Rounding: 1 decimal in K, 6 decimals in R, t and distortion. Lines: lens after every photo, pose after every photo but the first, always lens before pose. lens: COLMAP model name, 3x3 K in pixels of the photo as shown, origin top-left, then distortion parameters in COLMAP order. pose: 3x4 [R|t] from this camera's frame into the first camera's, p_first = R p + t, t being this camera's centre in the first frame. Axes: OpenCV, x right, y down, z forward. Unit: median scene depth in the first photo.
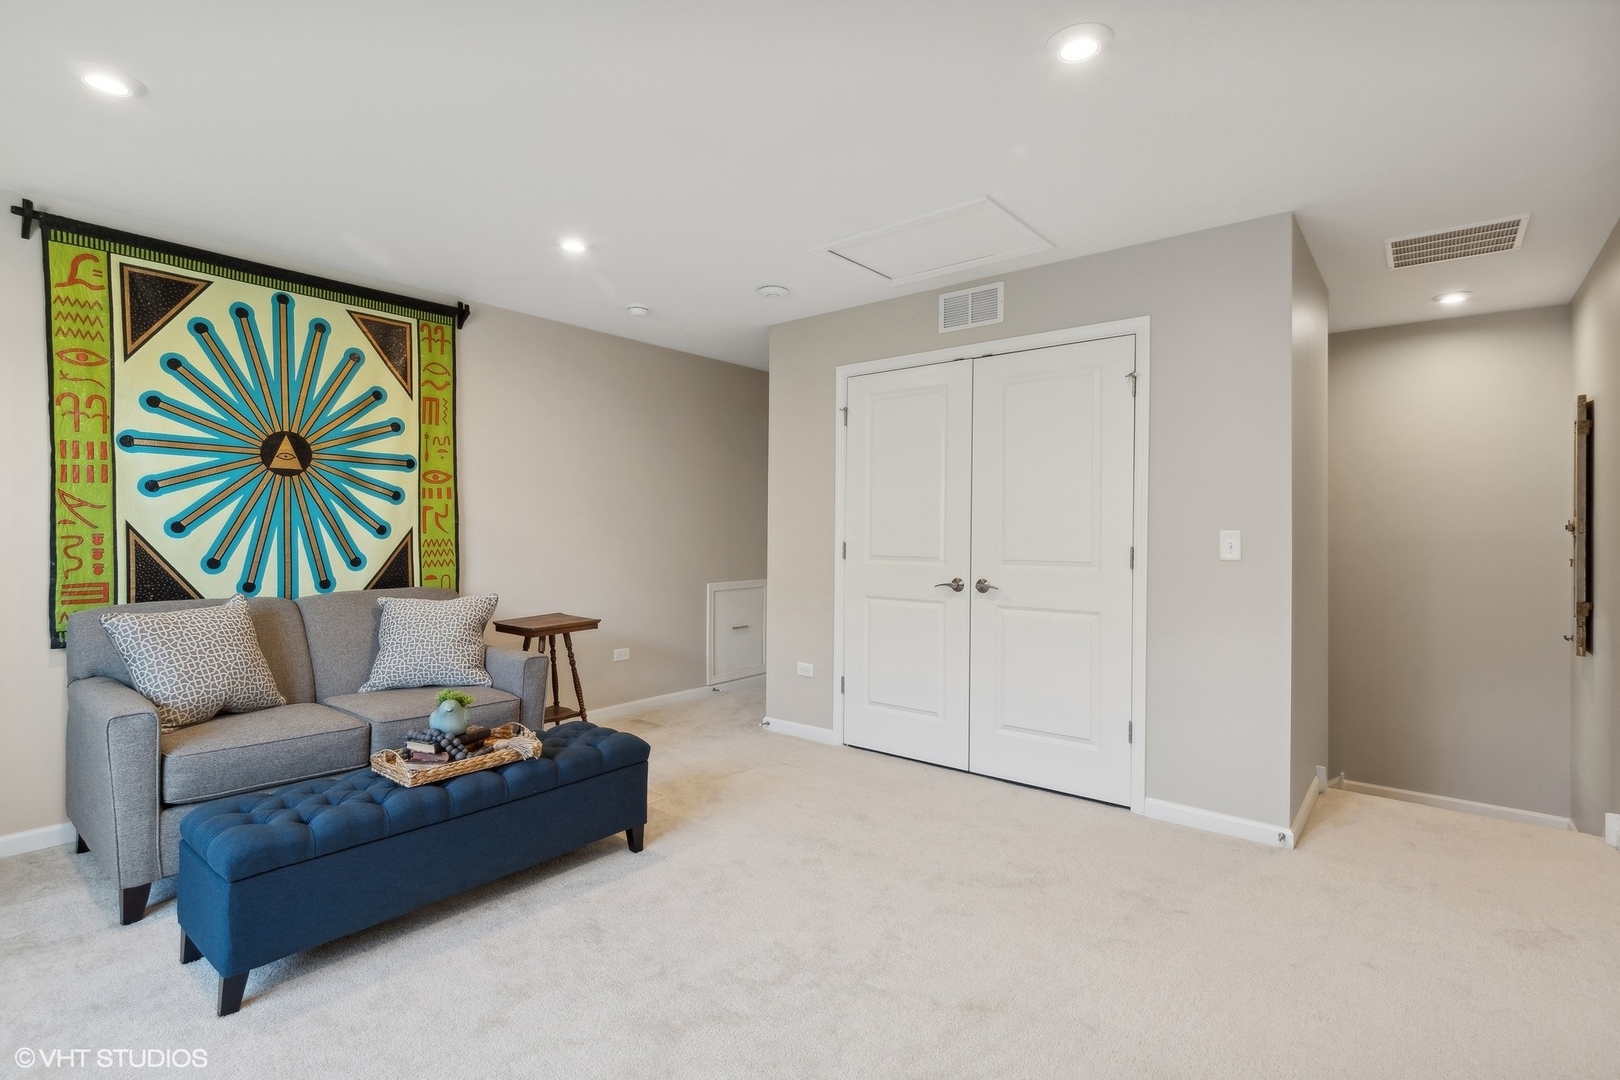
lens RADIAL K [[750.8, 0, 809.5], [0, 750.8, 528.2], [0, 0, 1]] dist [-0.001464, 0.000027]
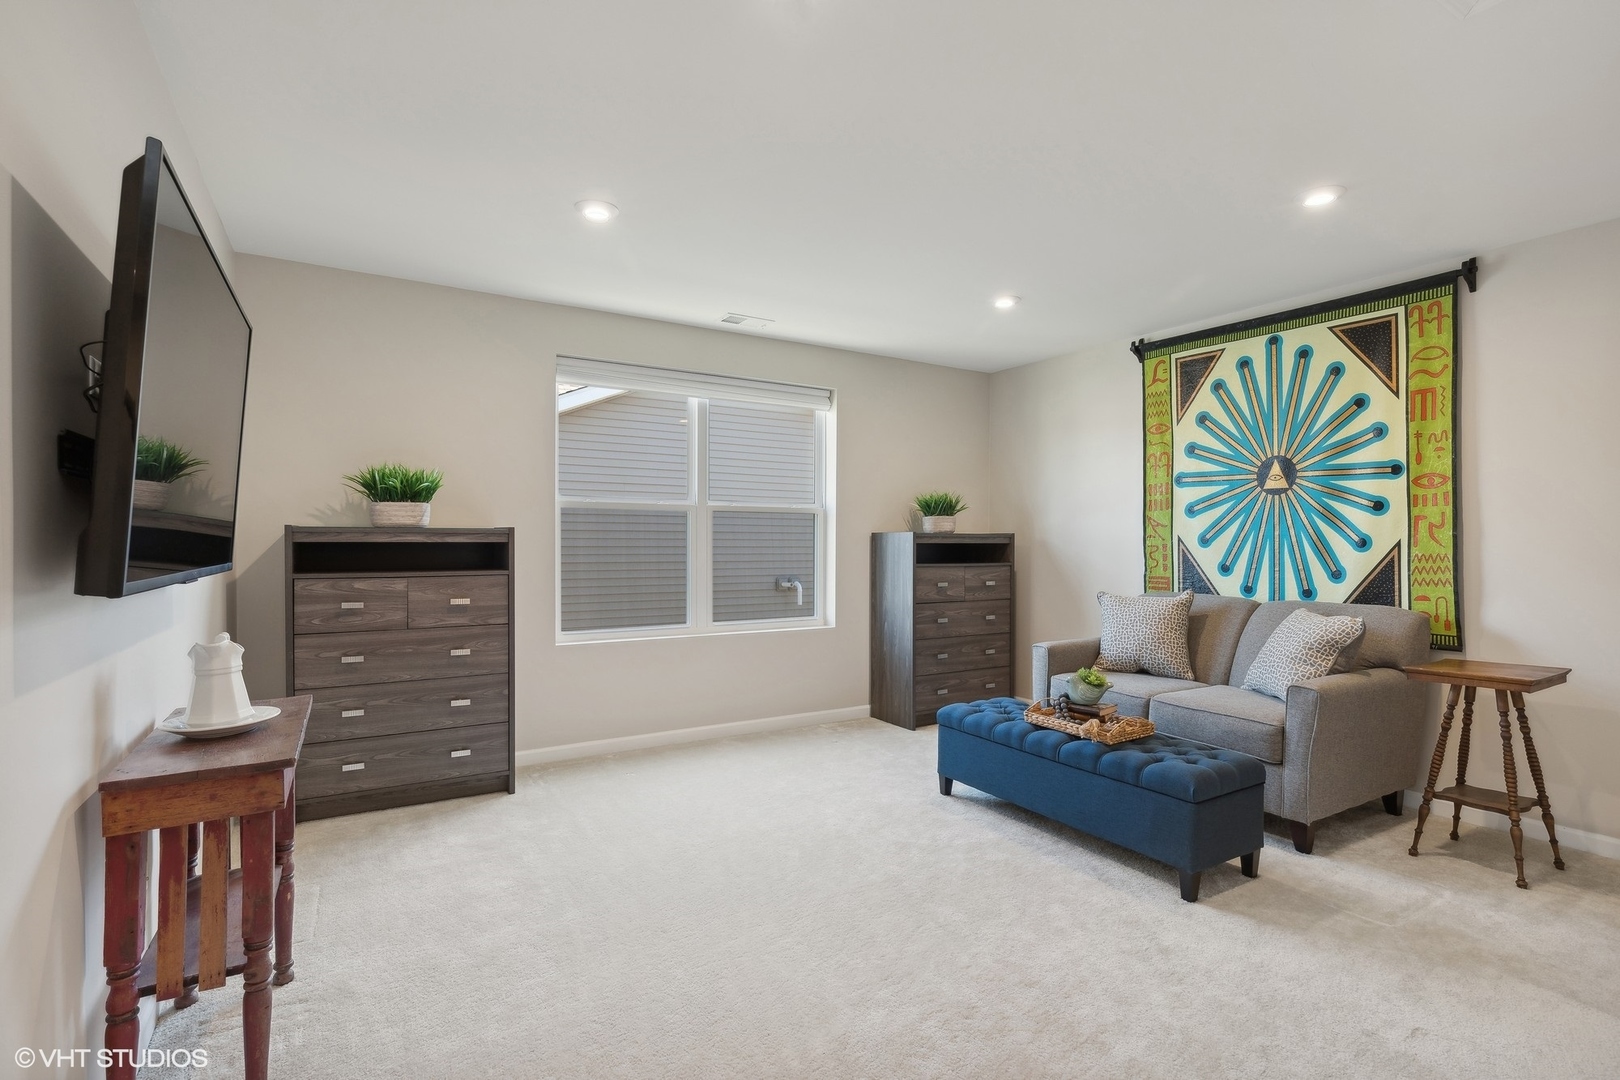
lens RADIAL K [[781.4, 0, 811.9], [0, 781.4, 544.8], [0, 0, 1]] dist [-0.001590, -0.001181]
pose [[-0.323927, -0.000738, -0.946082, 0.636078], [-0.008910, 0.999958, 0.002271, 0.009561], [0.946040, 0.009165, -0.323920, 0.702781]]
